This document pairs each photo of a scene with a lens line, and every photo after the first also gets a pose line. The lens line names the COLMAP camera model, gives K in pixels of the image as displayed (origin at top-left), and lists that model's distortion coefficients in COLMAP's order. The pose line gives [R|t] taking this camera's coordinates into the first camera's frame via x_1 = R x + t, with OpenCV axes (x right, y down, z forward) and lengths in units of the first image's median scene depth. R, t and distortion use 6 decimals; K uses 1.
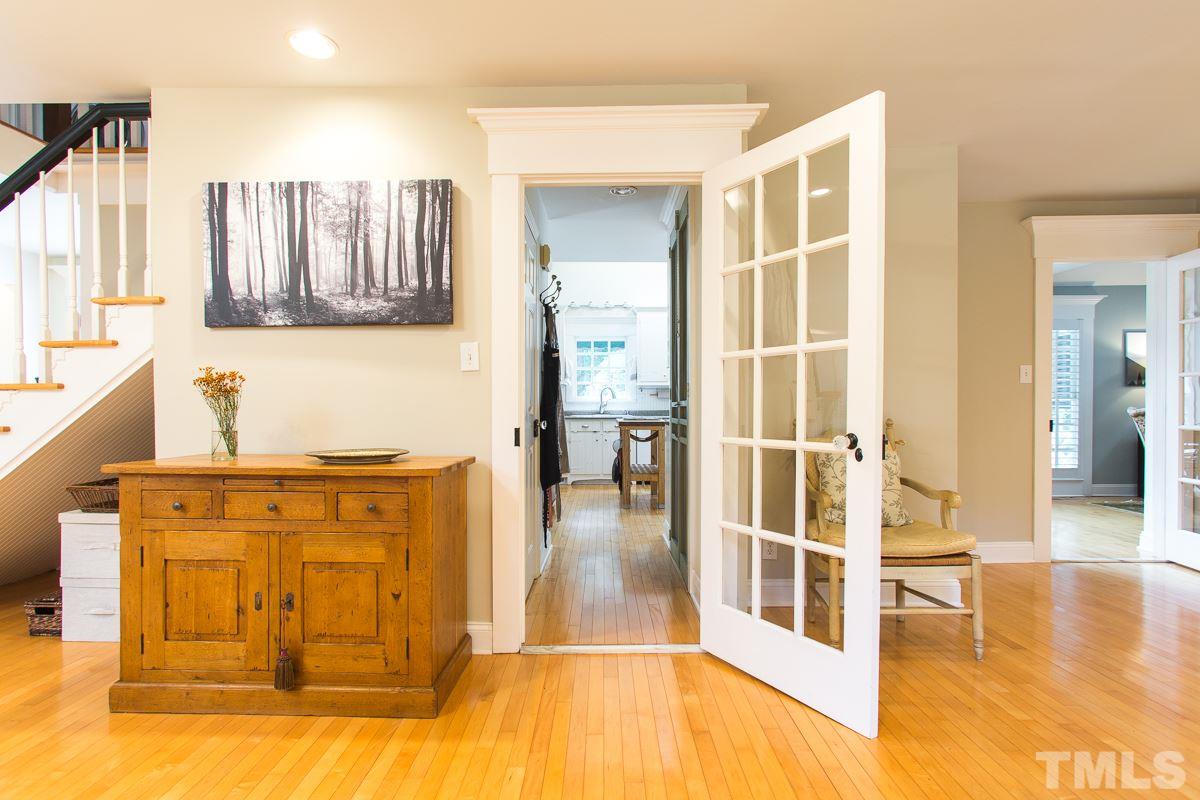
lens RADIAL K [[600.2, 0, 607.0], [0, 600.2, 415.0], [0, 0, 1]] dist [-0.015344, 0.007785]
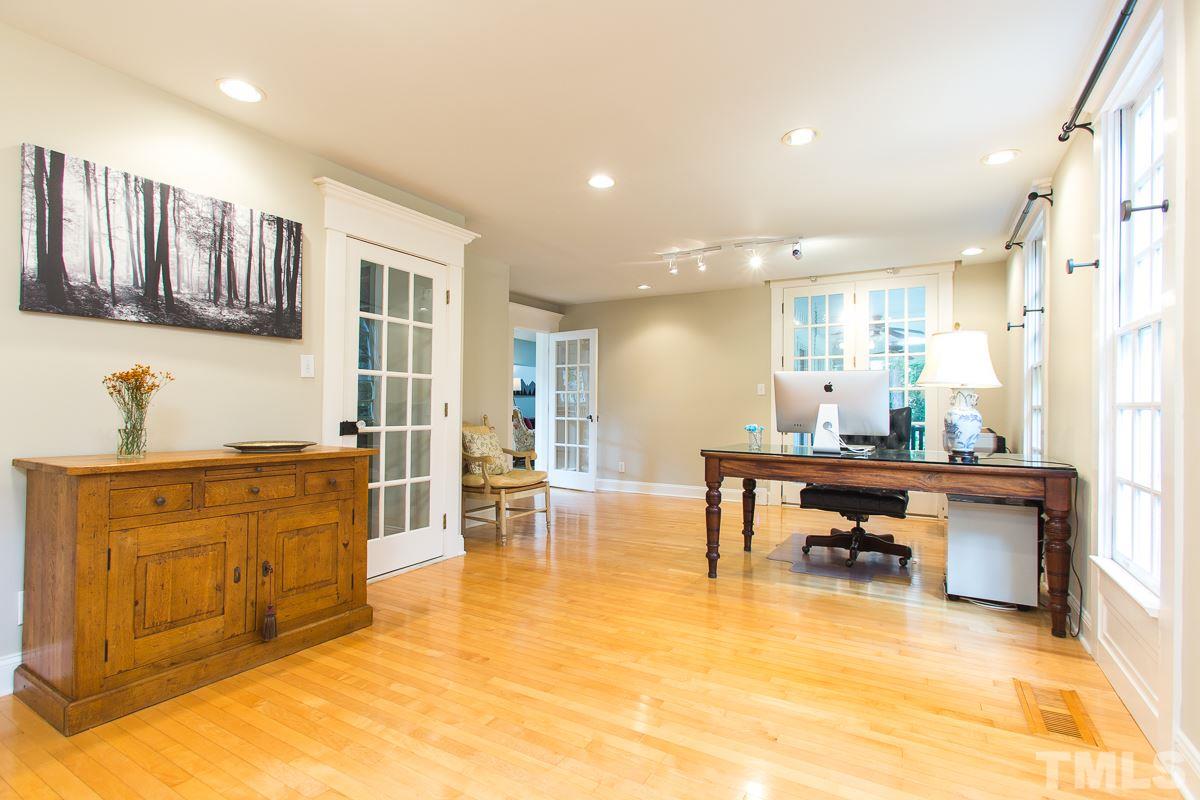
lens RADIAL K [[578.6, 0, 591.6], [0, 578.6, 400.2], [0, 0, 1]] dist [-0.012921, 0.008200]
pose [[0.498438, 0.018438, 0.866729, -0.997607], [-0.000906, 0.999784, -0.020747, -0.001467], [-0.866925, 0.009555, 0.498347, -0.120551]]
